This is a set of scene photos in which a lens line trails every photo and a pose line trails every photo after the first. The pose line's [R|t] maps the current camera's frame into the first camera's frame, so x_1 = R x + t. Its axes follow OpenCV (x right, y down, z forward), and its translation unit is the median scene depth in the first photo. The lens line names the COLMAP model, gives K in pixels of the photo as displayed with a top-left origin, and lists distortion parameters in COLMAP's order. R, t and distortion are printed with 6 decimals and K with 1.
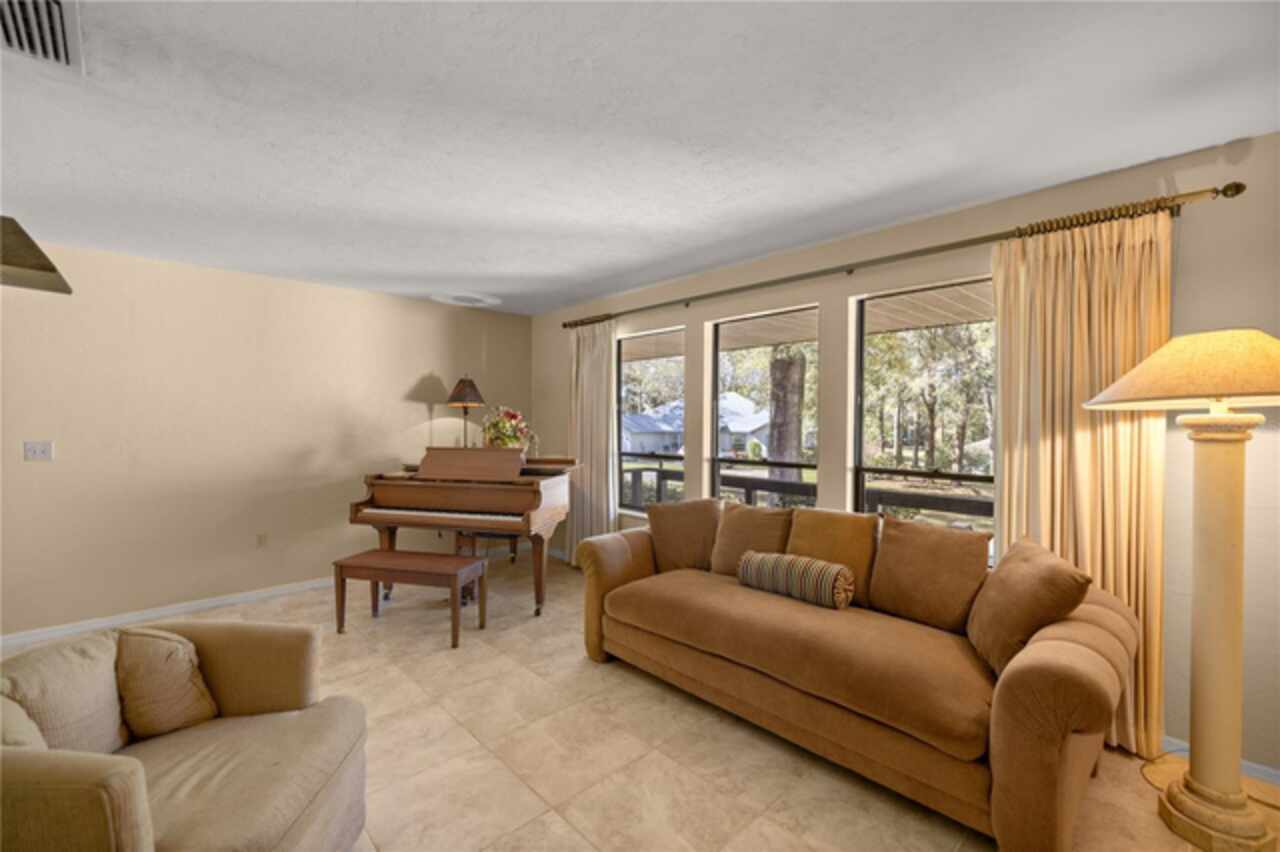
lens RADIAL K [[540.8, 0, 640.0], [0, 540.8, 426.0], [0, 0, 1]] dist [0.000949, 0.000139]
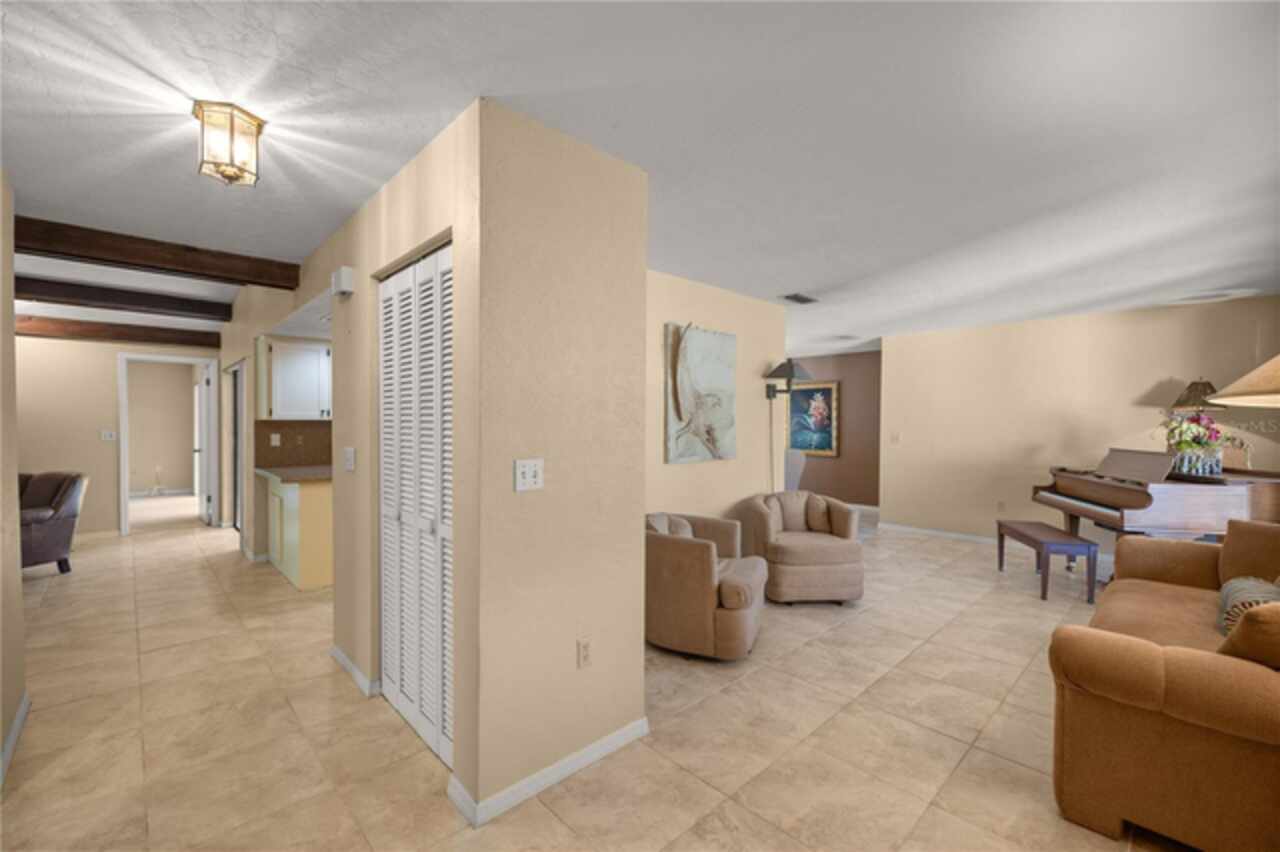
lens RADIAL K [[540.8, 0, 640.0], [0, 540.8, 426.0], [0, 0, 1]] dist [0.000949, 0.000139]
pose [[-0.009762, 0.004456, -0.999942, 0.809933], [-0.016214, 0.999858, 0.004614, 0.002907], [0.999821, 0.016258, -0.009689, 0.029182]]
